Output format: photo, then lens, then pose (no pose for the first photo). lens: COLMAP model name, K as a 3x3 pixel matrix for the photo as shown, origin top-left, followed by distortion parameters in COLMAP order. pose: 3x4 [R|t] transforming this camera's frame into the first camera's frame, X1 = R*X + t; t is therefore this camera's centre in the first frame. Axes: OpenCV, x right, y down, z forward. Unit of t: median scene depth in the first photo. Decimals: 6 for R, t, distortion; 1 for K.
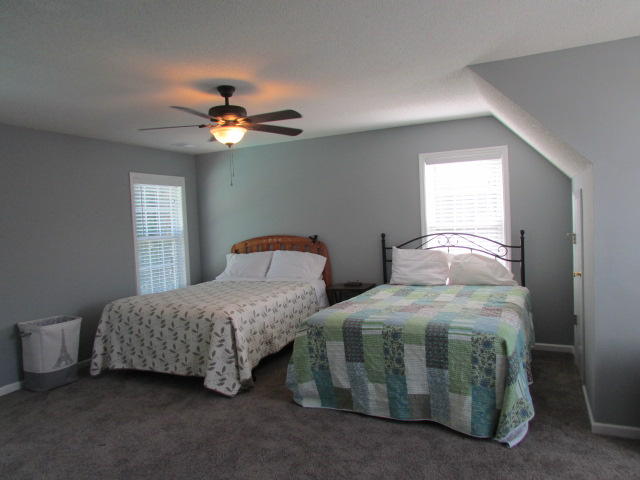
lens RADIAL K [[461.8, 0, 321.0], [0, 461.8, 241.7], [0, 0, 1]] dist [0.002300, 0.010891]
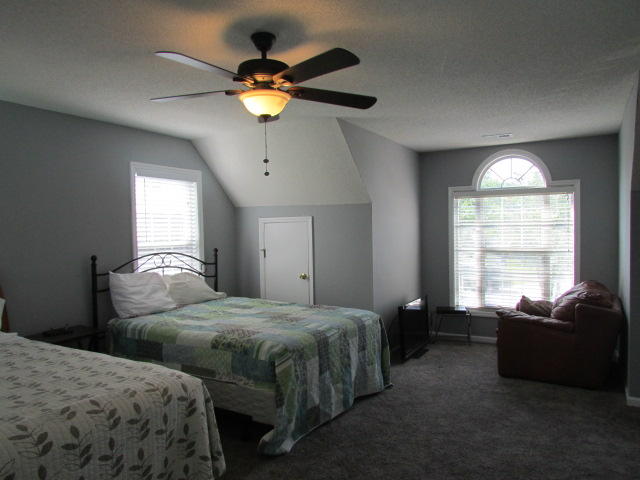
lens RADIAL K [[461.8, 0, 318.3], [0, 461.8, 238.3], [0, 0, 1]] dist [0.002300, 0.010891]
pose [[0.106679, 0.022489, 0.994039, -0.631771], [0.059407, 0.997814, -0.028949, -0.002321], [-0.992517, 0.062141, 0.105110, 0.599948]]
